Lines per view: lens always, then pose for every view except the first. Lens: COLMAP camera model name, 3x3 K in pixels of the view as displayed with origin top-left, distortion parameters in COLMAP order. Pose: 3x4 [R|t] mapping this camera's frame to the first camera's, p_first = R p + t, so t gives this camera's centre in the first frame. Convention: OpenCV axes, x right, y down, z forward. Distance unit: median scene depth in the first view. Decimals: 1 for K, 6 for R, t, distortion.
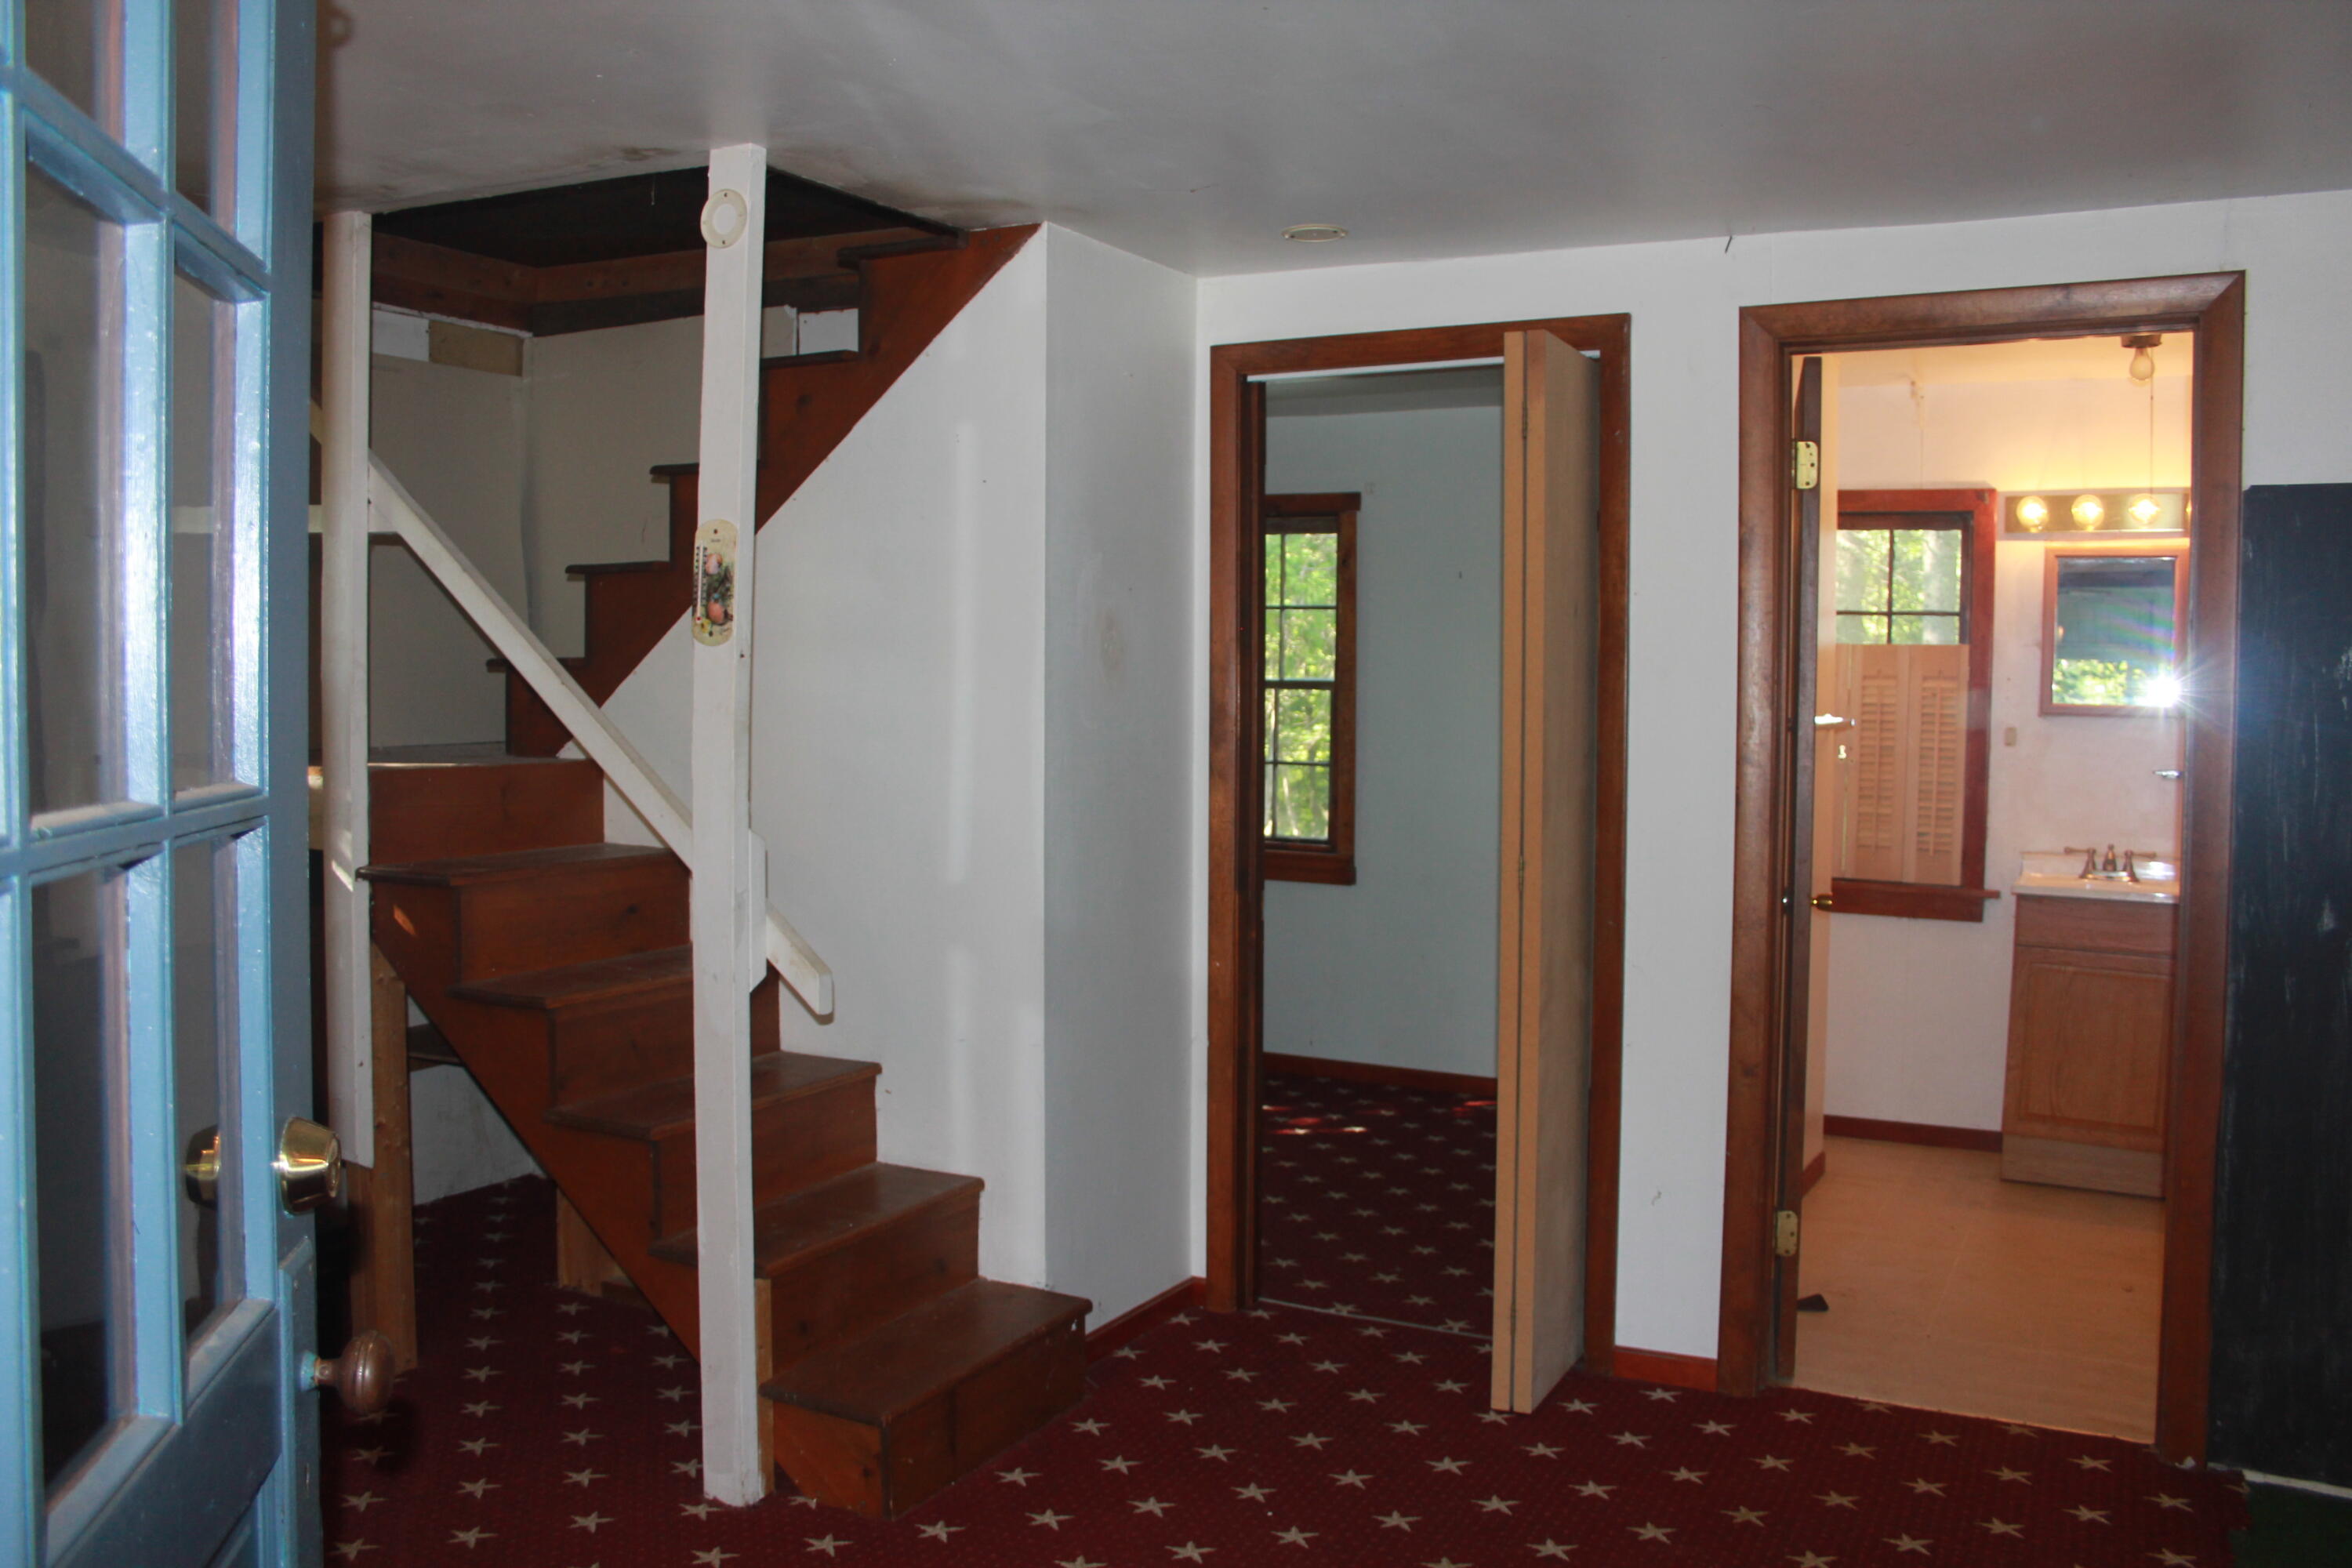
lens RADIAL K [[1961.3, 0, 1181.2], [0, 1961.3, 769.6], [0, 0, 1]] dist [-0.094955, 0.027156]
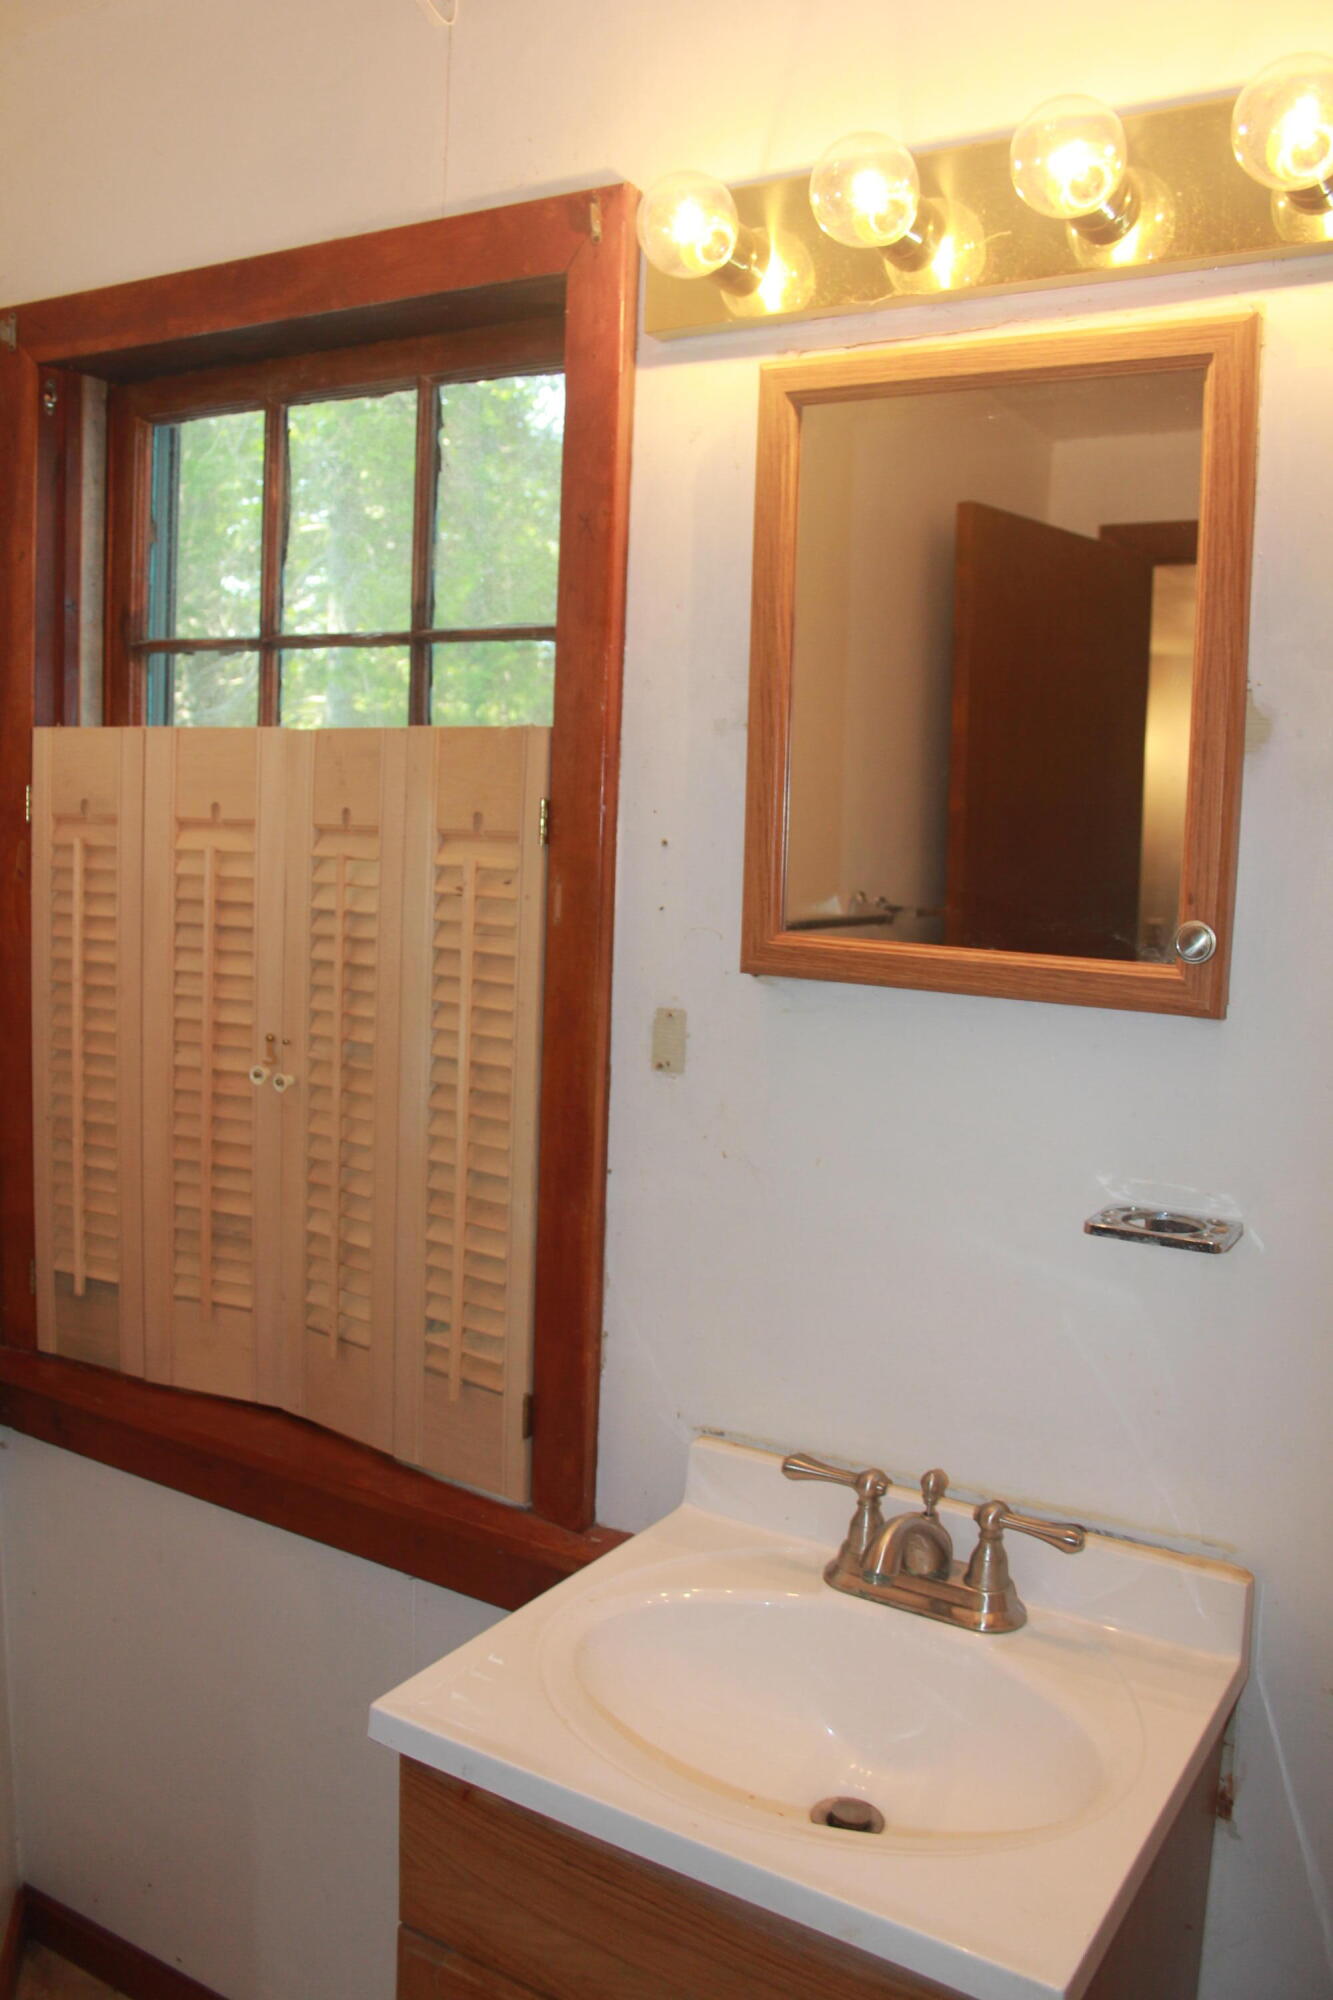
lens RADIAL K [[1667.8, 0, 668.5], [0, 1667.8, 1004.3], [0, 0, 1]] dist [-0.094955, 0.027156]
pose [[0.999029, 0.016133, -0.041006, 0.436919], [-0.012890, 0.996858, 0.078158, -0.042202], [0.042138, -0.077554, 0.996097, 0.740457]]
